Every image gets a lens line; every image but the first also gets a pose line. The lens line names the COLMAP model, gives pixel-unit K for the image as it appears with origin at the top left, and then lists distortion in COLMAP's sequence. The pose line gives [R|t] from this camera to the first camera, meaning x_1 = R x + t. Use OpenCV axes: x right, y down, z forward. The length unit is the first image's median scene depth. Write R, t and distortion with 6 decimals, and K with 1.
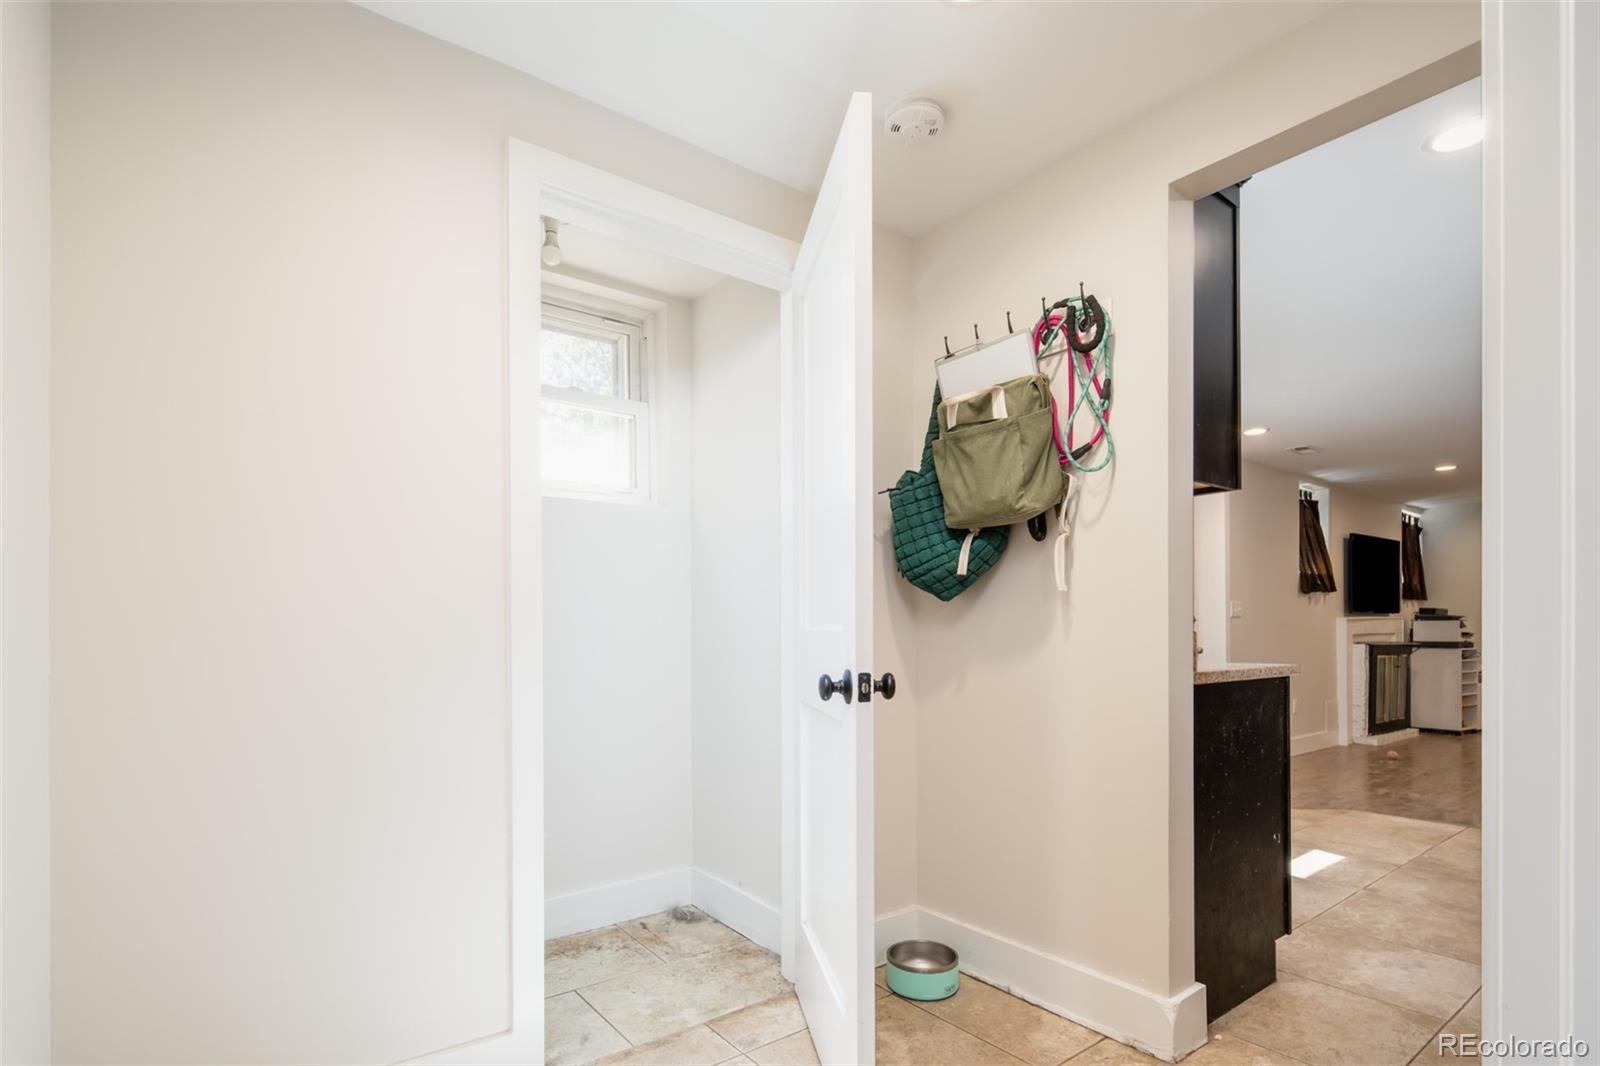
lens RADIAL K [[779.0, 0, 805.9], [0, 779.0, 641.4], [0, 0, 1]] dist [-0.003940, -0.000565]
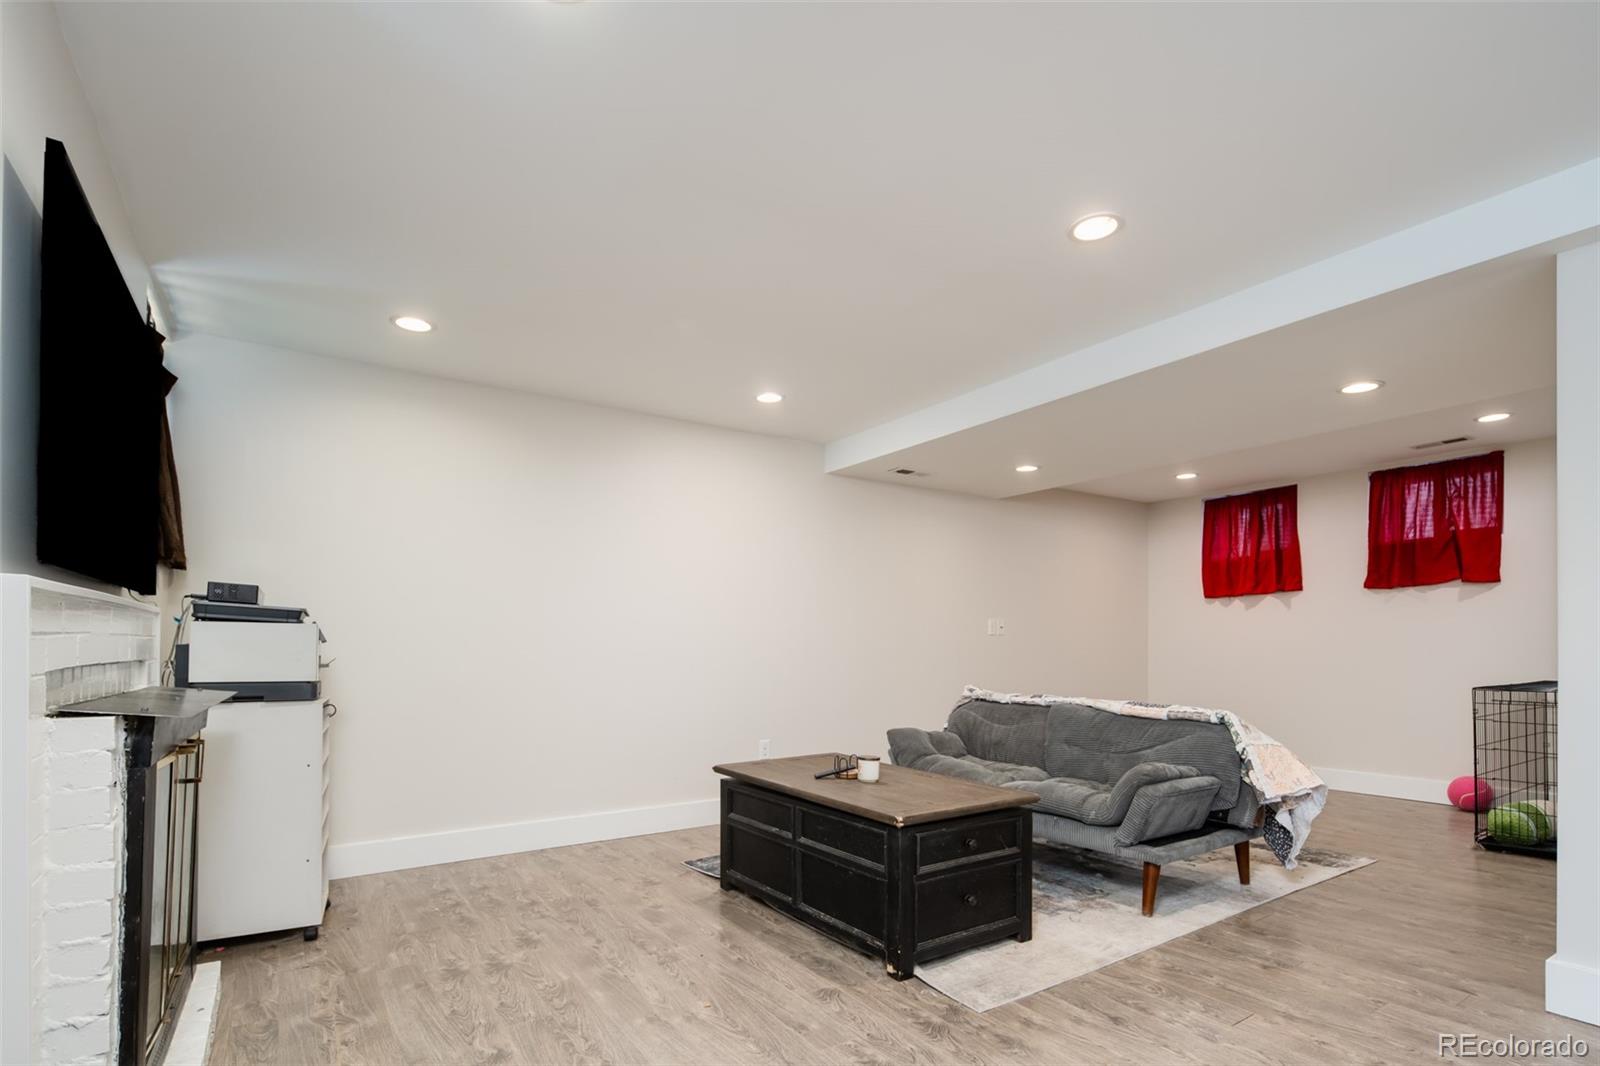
lens RADIAL K [[761.8, 0, 800.6], [0, 761.8, 662.8], [0, 0, 1]] dist [0.002458, 0.000034]
pose [[0.056682, -0.003221, 0.998387, 0.493264], [-0.003261, 0.999989, 0.003411, -0.010482], [-0.998387, -0.003449, 0.056670, 0.751552]]
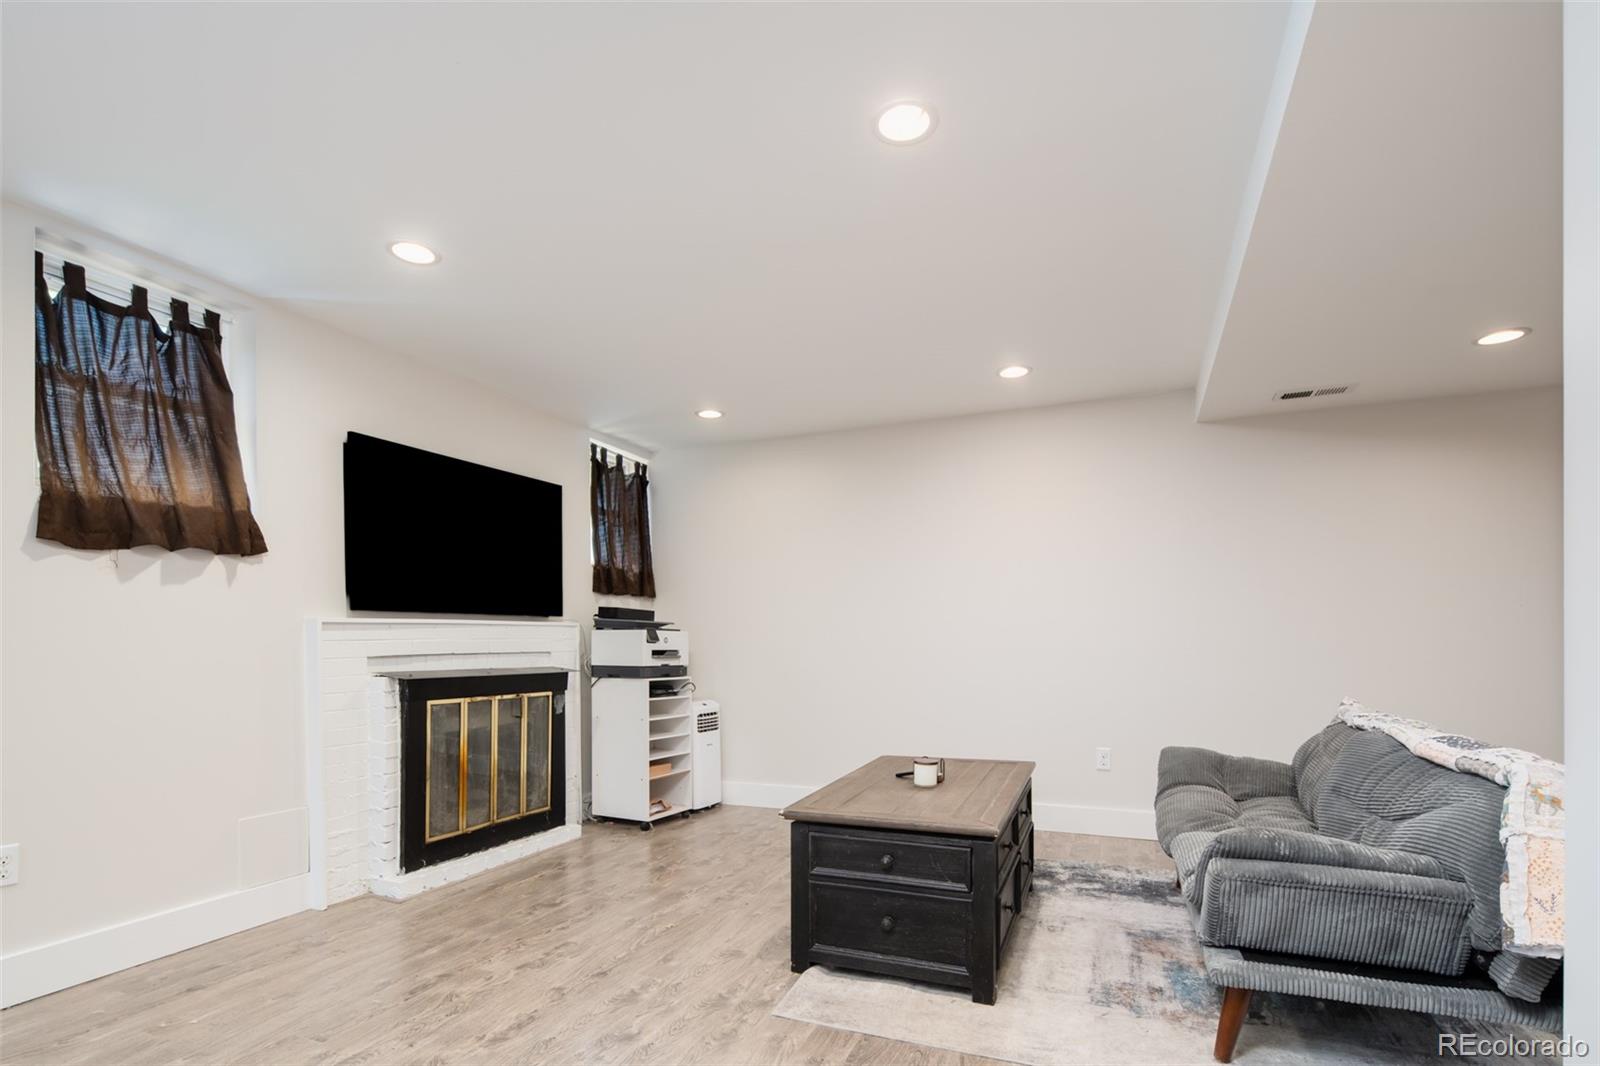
lens RADIAL K [[779.0, 0, 805.9], [0, 779.0, 641.4], [0, 0, 1]] dist [-0.003940, -0.000565]
pose [[0.859757, 0.007811, 0.510643, 0.645488], [-0.006154, 0.999969, -0.004935, -0.015849], [-0.510666, 0.001100, 0.859778, 0.443005]]
